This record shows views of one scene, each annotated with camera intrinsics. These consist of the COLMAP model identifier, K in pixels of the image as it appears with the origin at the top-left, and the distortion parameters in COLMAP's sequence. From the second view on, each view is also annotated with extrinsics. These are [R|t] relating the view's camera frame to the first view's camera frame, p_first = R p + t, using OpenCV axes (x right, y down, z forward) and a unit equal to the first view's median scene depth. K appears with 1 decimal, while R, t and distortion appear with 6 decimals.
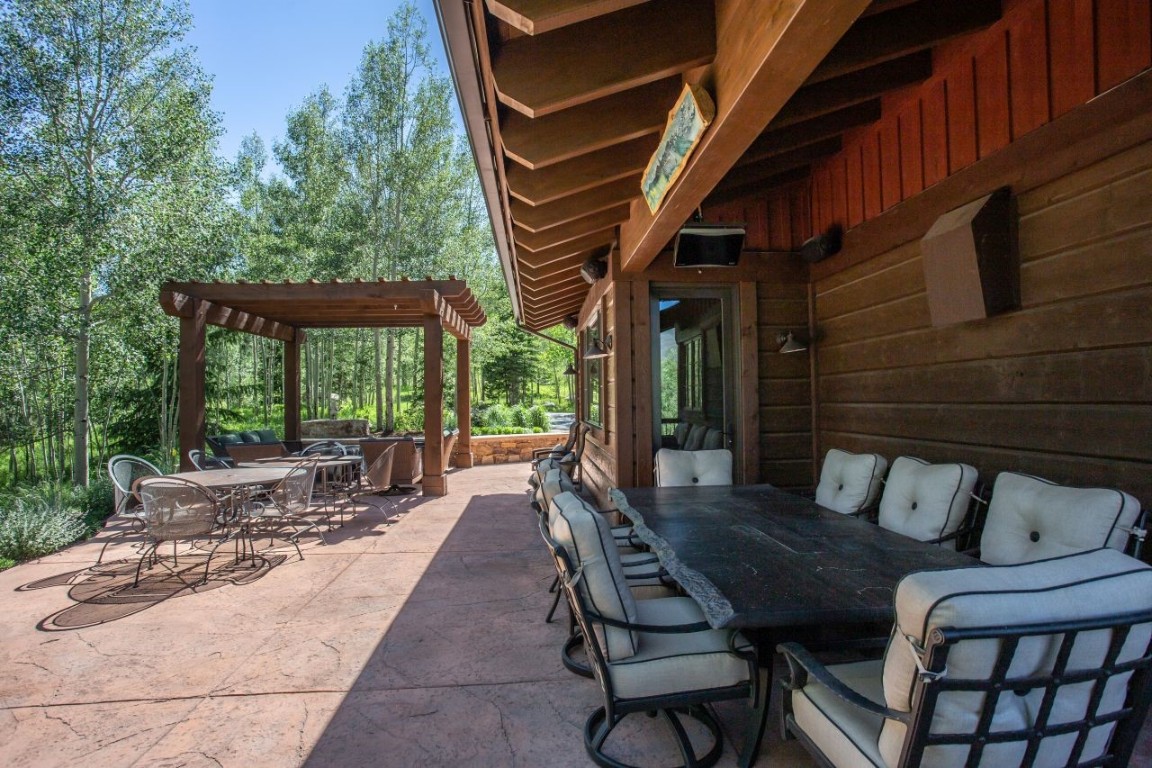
lens RADIAL K [[580.5, 0, 573.4], [0, 580.5, 382.2], [0, 0, 1]] dist [-0.069158, 0.033880]
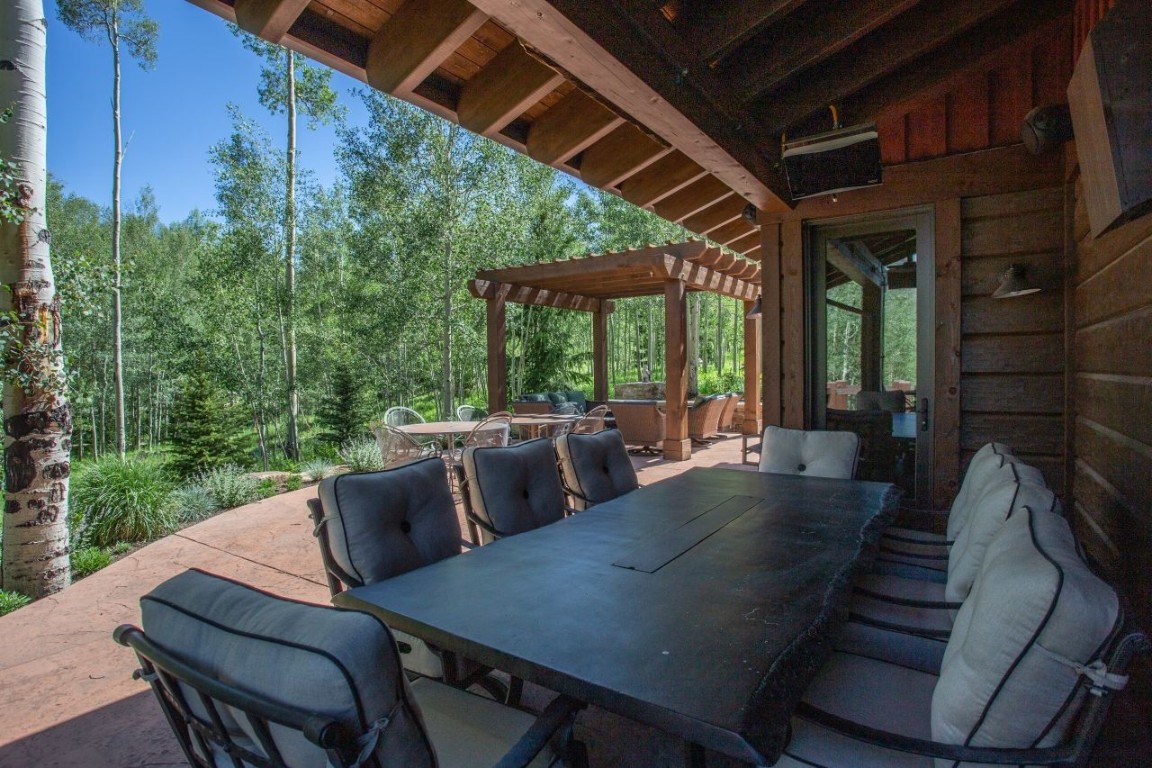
lens RADIAL K [[580.5, 0, 573.4], [0, 580.5, 382.2], [0, 0, 1]] dist [-0.069158, 0.033880]
pose [[0.786846, 0.019286, -0.616848, 0.399579], [0.019830, 0.998205, 0.056504, 0.000874], [0.616831, -0.056692, 0.785052, 0.170411]]
